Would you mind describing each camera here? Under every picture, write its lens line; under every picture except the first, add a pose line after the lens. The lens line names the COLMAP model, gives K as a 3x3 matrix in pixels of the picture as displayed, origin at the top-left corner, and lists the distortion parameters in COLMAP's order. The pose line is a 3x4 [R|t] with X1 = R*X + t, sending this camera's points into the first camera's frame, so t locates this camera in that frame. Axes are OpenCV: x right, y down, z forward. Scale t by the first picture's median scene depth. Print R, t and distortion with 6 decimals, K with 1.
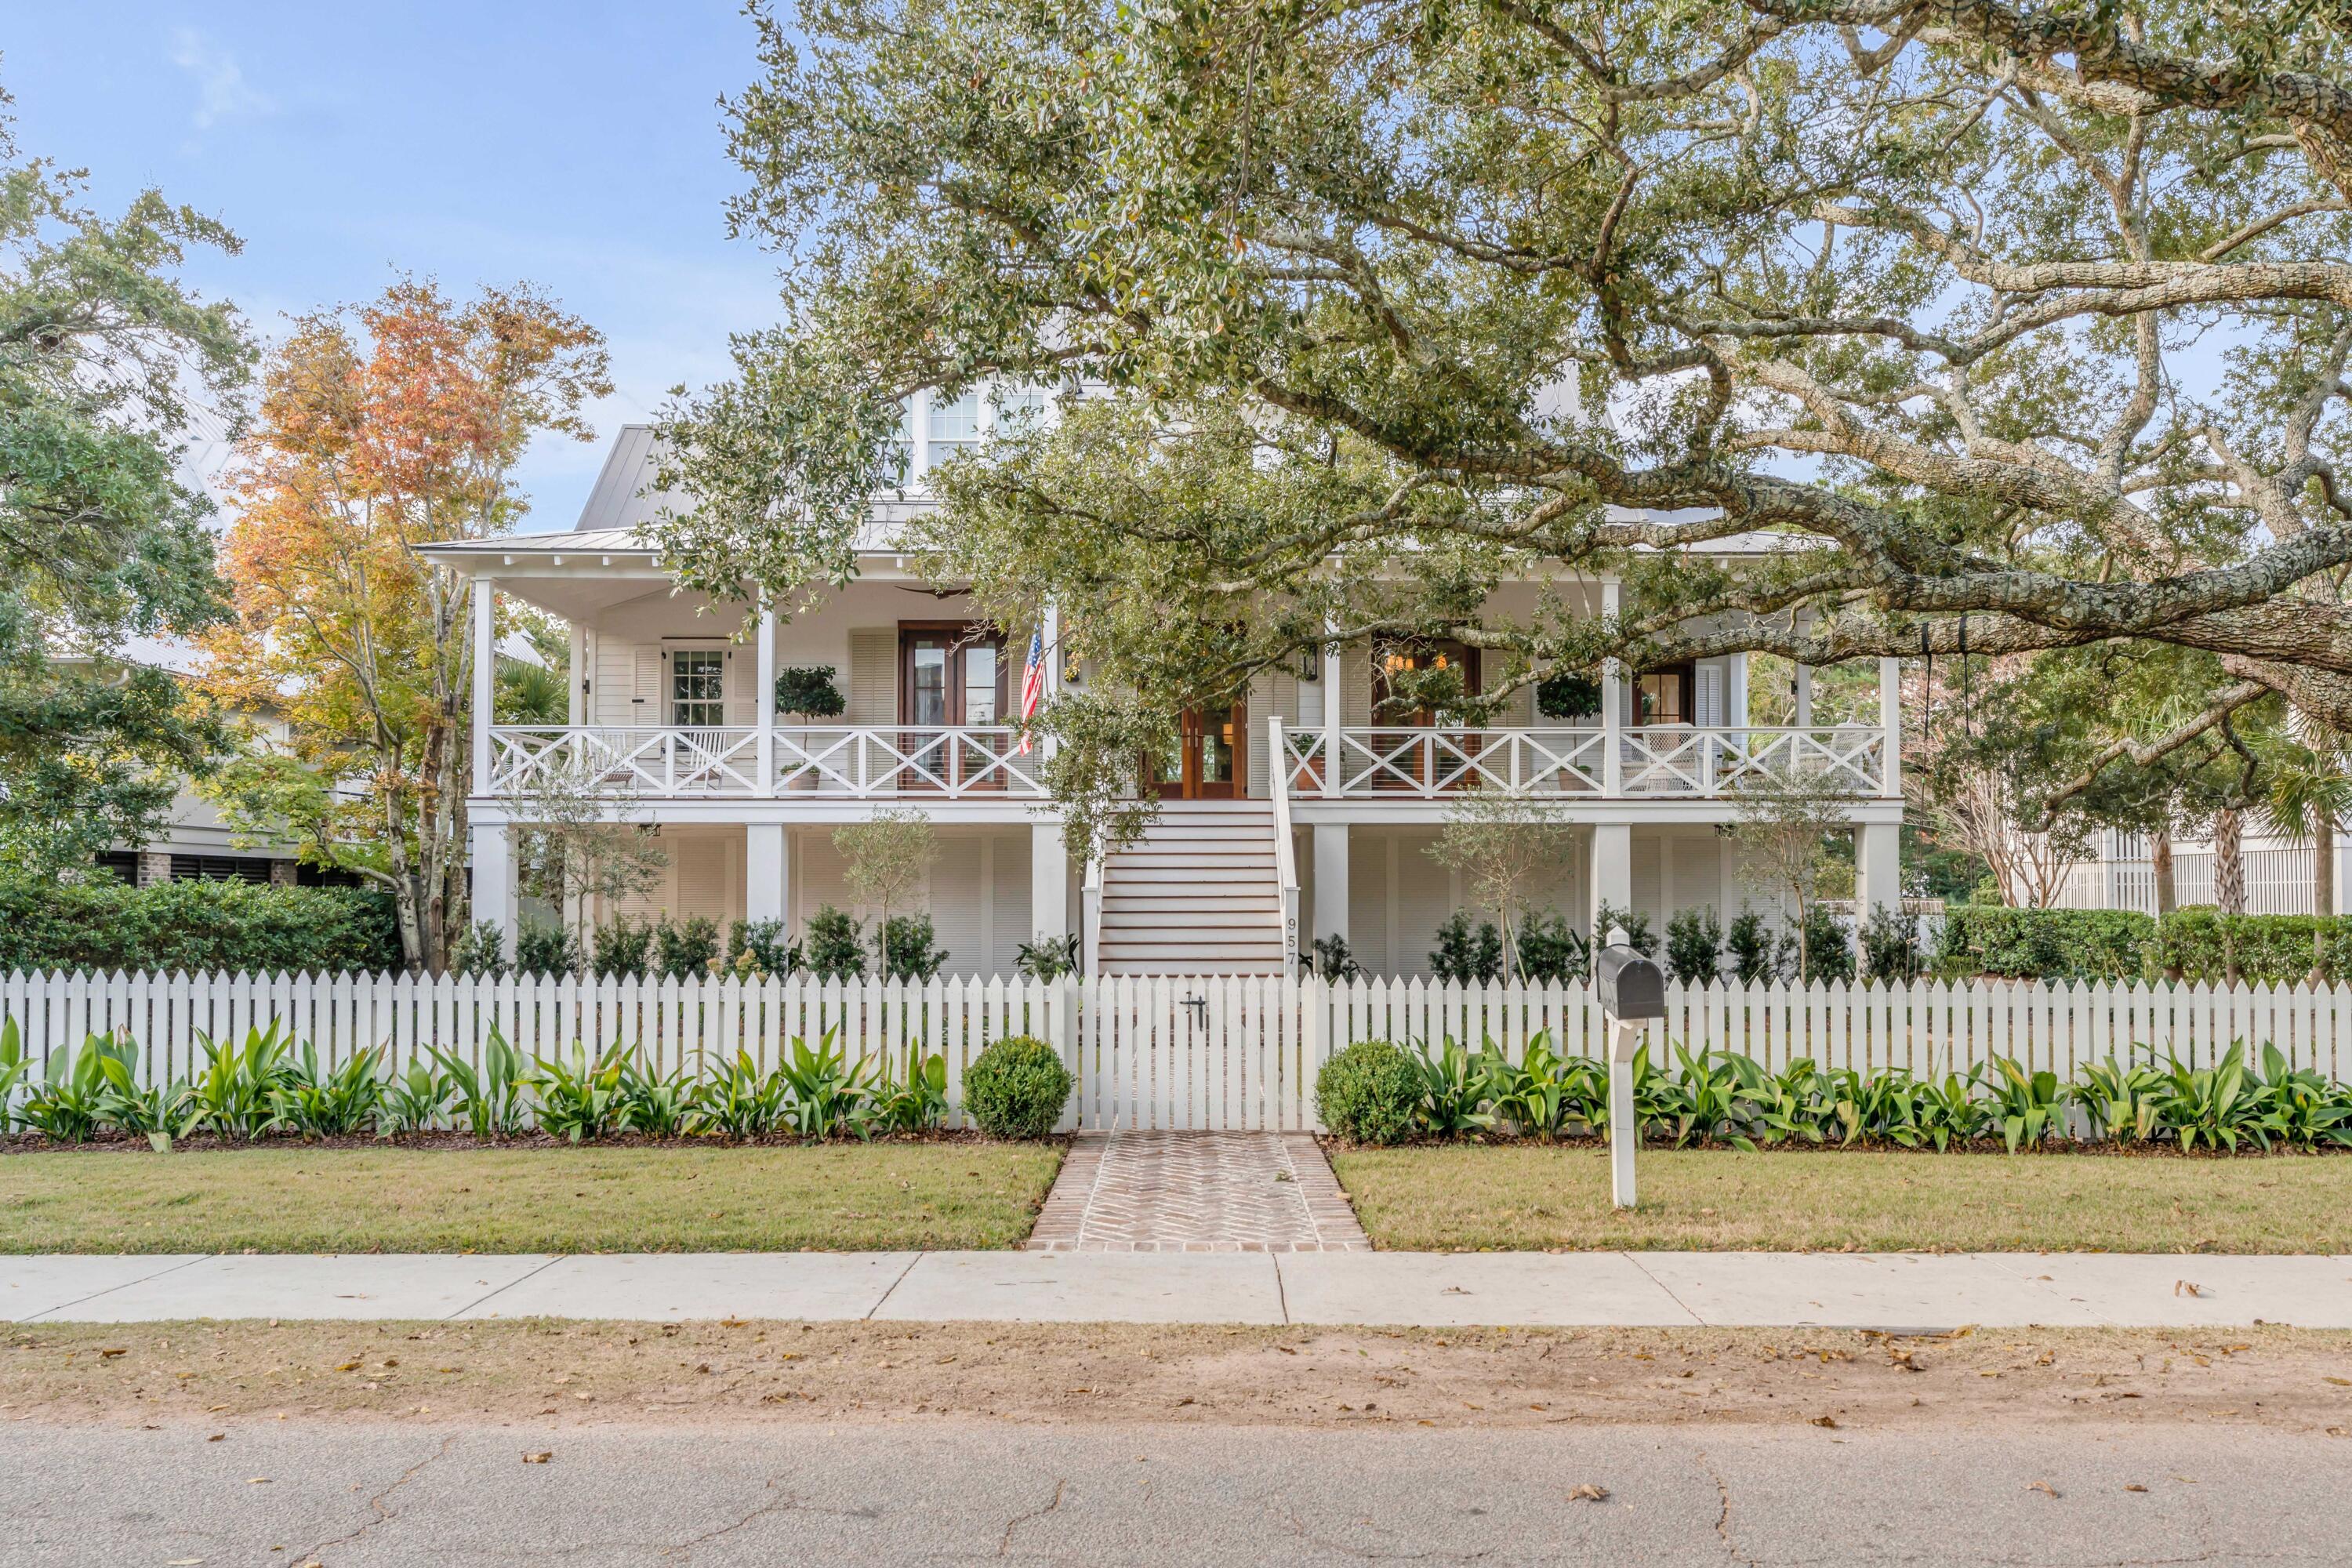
lens RADIAL K [[2512.1, 0, 1181.6], [0, 2512.1, 789.4], [0, 0, 1]] dist [0.024240, 0.000000]
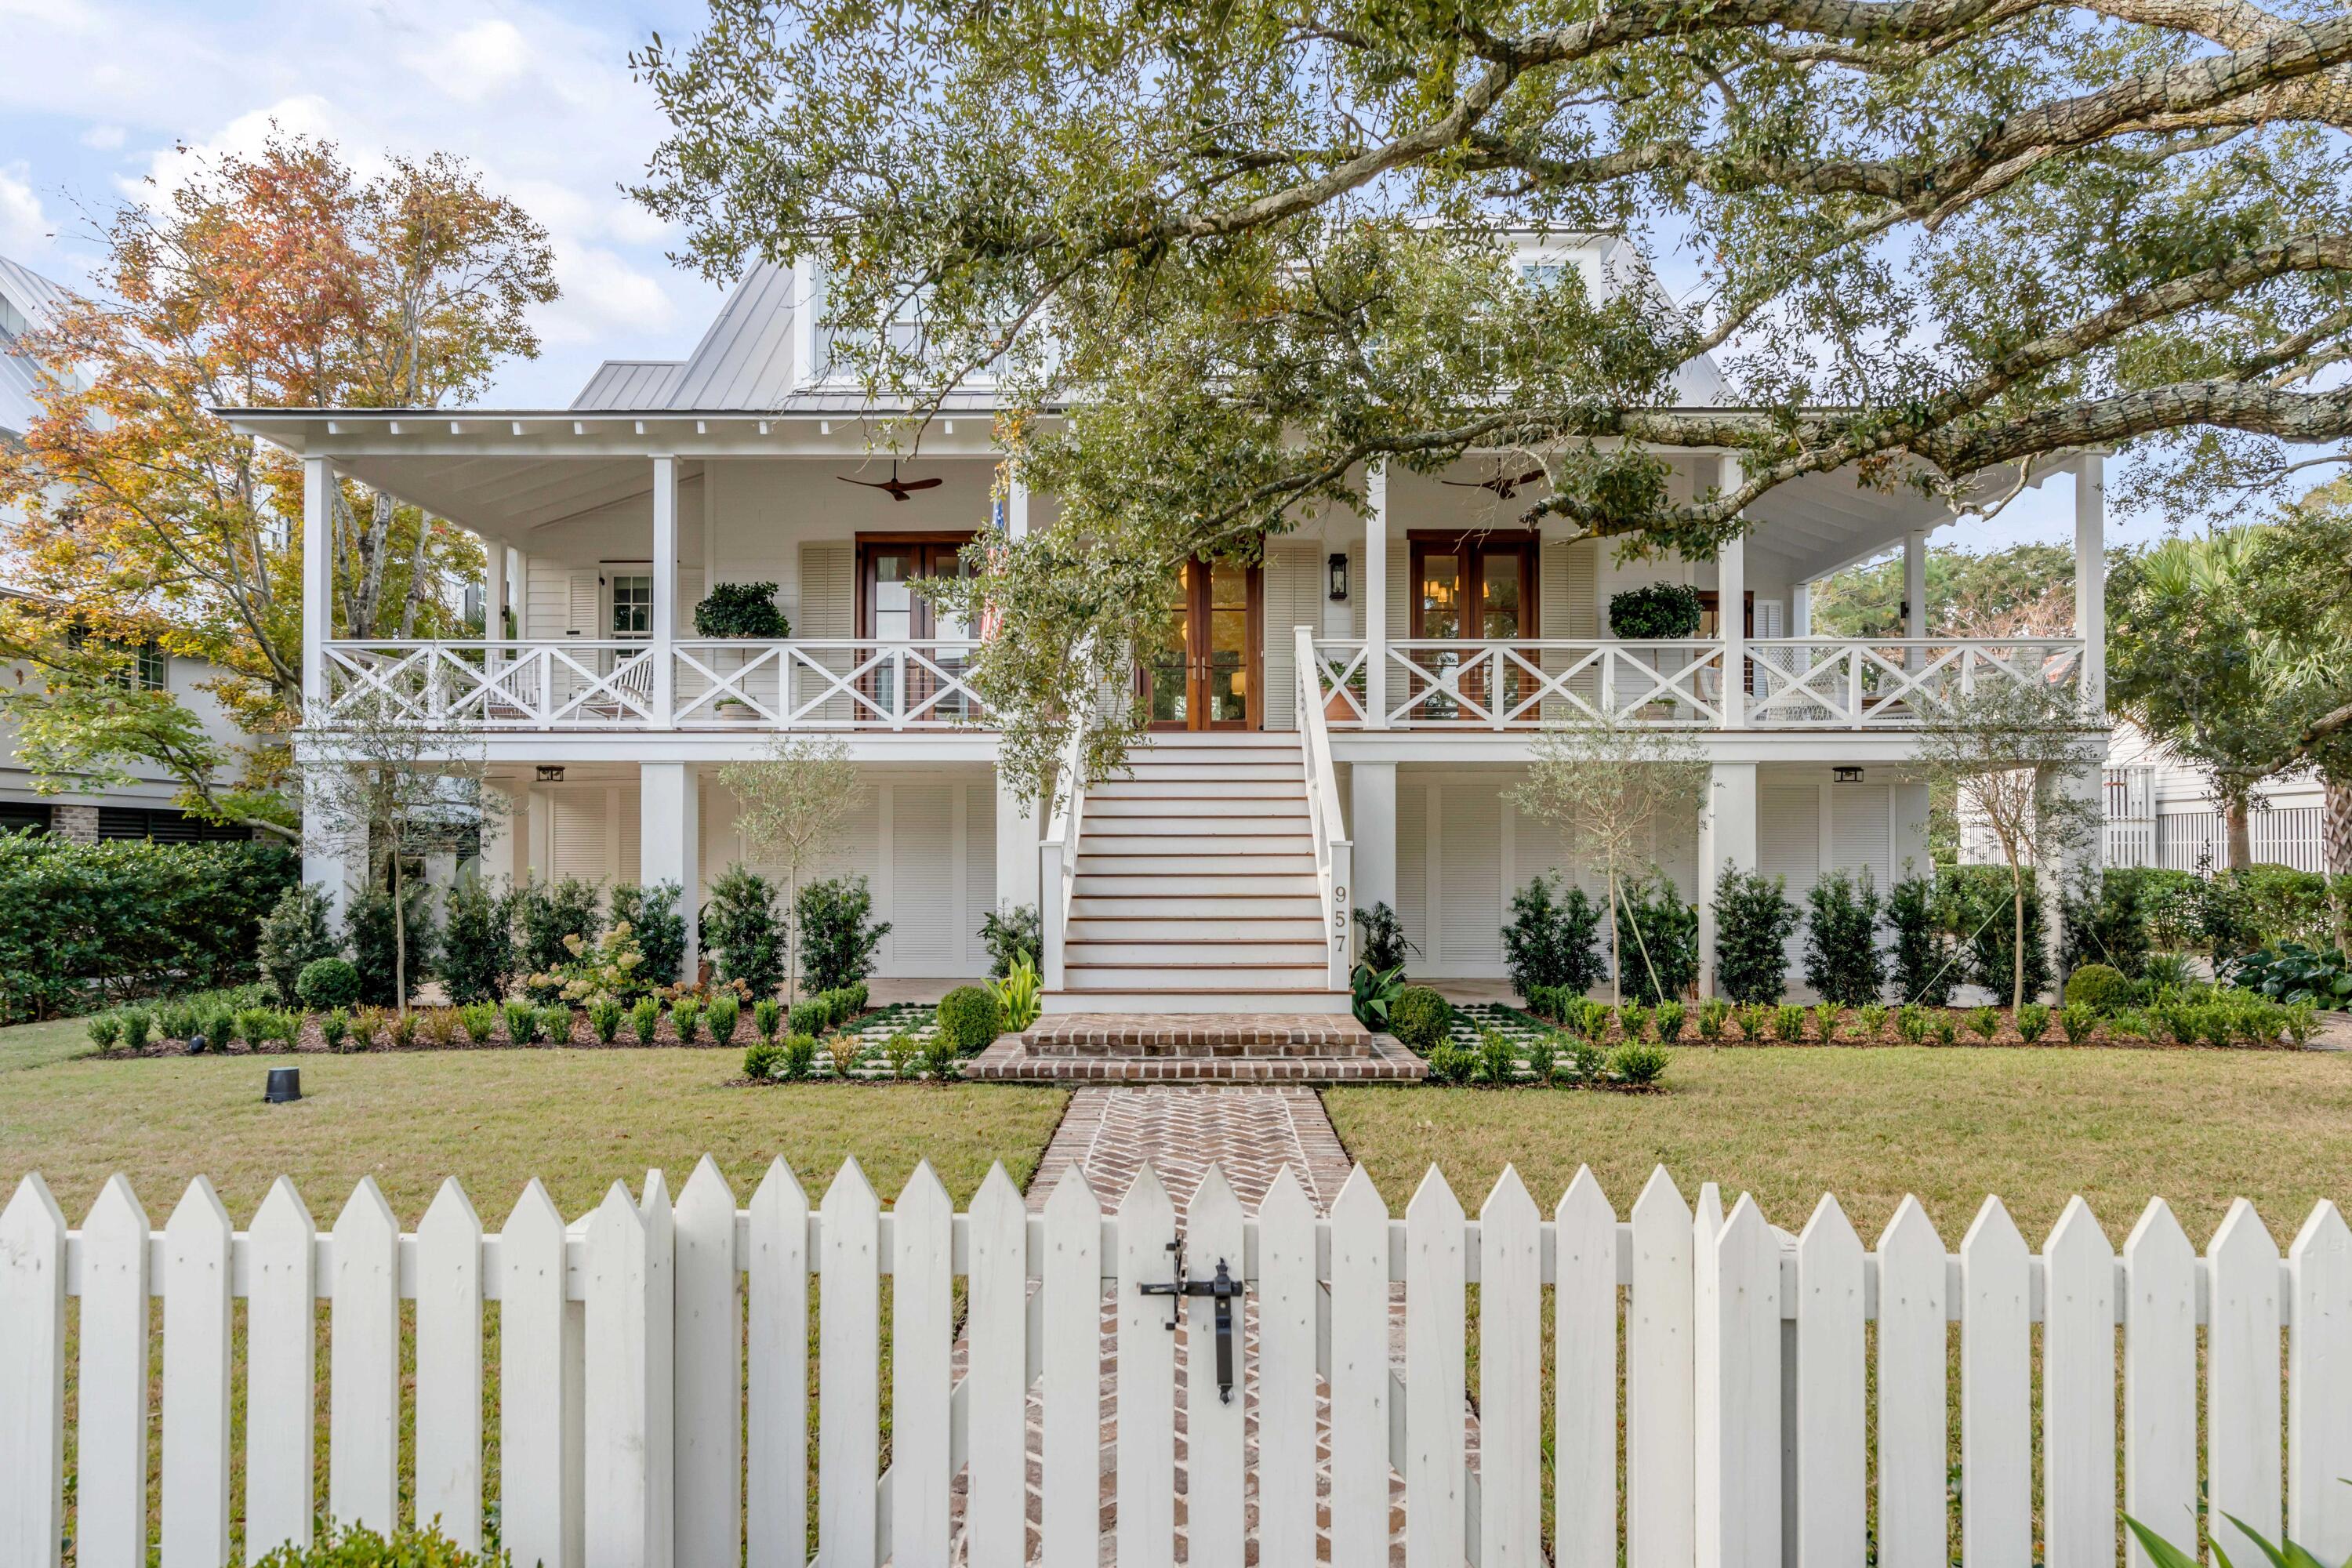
lens RADIAL K [[2512.1, 0, 1166.8], [0, 2512.1, 796.7], [0, 0, 1]] dist [0.024240, 0.000000]
pose [[0.999962, 0.001072, -0.008692, 0.001127], [-0.000901, 0.999807, 0.019638, 0.008978], [0.008711, -0.019629, 0.999769, 0.209579]]
